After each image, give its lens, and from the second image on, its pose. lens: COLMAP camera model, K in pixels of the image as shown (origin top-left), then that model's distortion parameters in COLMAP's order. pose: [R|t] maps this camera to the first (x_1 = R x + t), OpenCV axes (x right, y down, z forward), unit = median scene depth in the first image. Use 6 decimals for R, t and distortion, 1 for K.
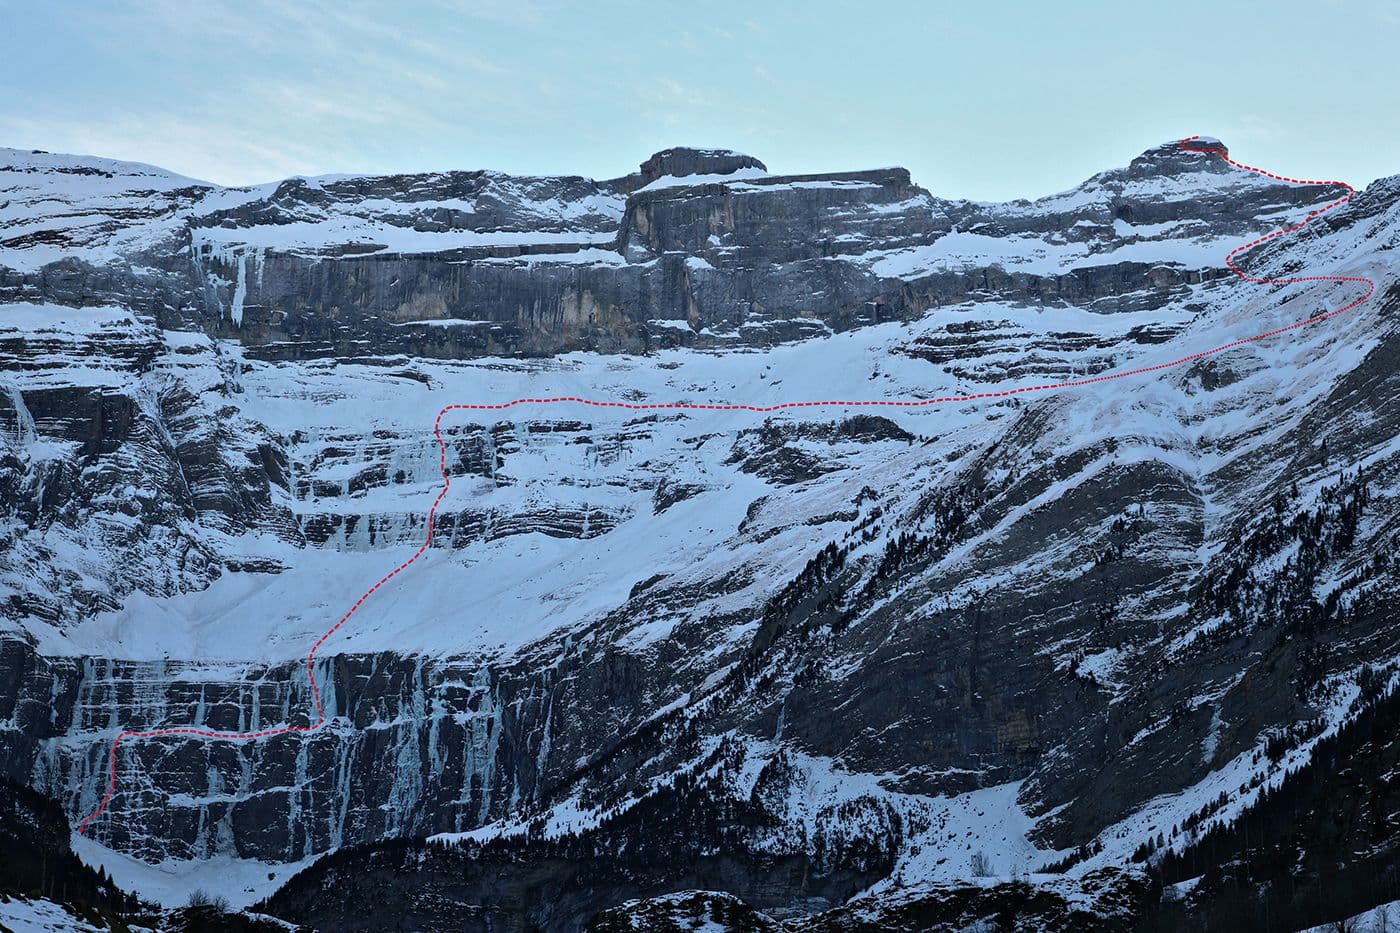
lens RADIAL K [[2882.0, 0, 643.8], [0, 2882.0, 467.1], [0, 0, 1]] dist [0.272912, 0.284672]
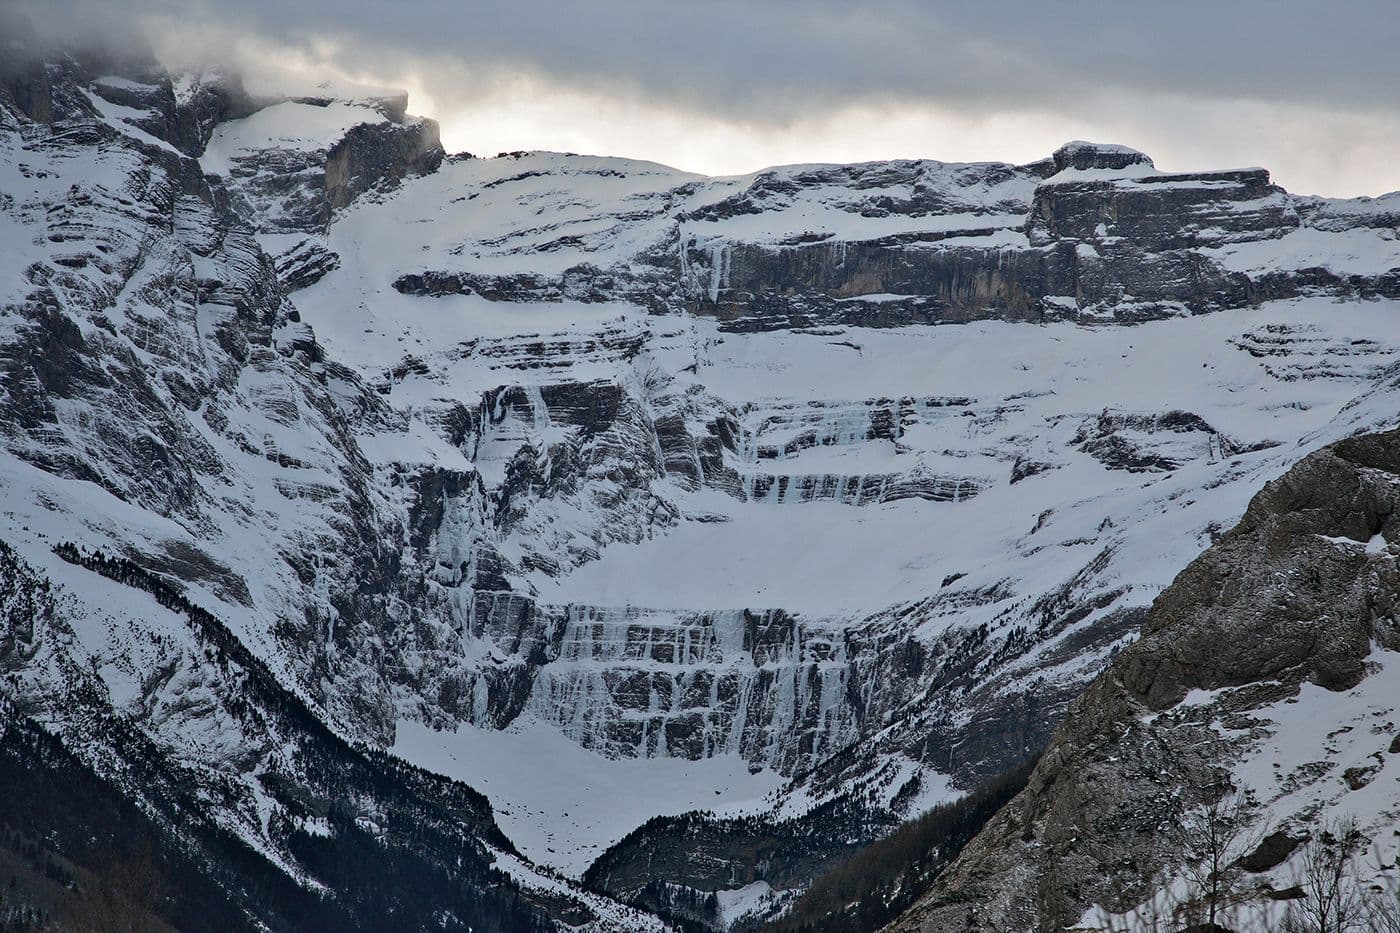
lens RADIAL K [[2882.0, 0, 643.8], [0, 2882.0, 467.1], [0, 0, 1]] dist [0.272912, 0.284672]
pose [[0.978321, 0.016841, -0.206408, 0.109103], [0.000834, 0.996359, 0.085251, -0.100950], [0.207093, -0.083575, 0.974745, -0.292282]]
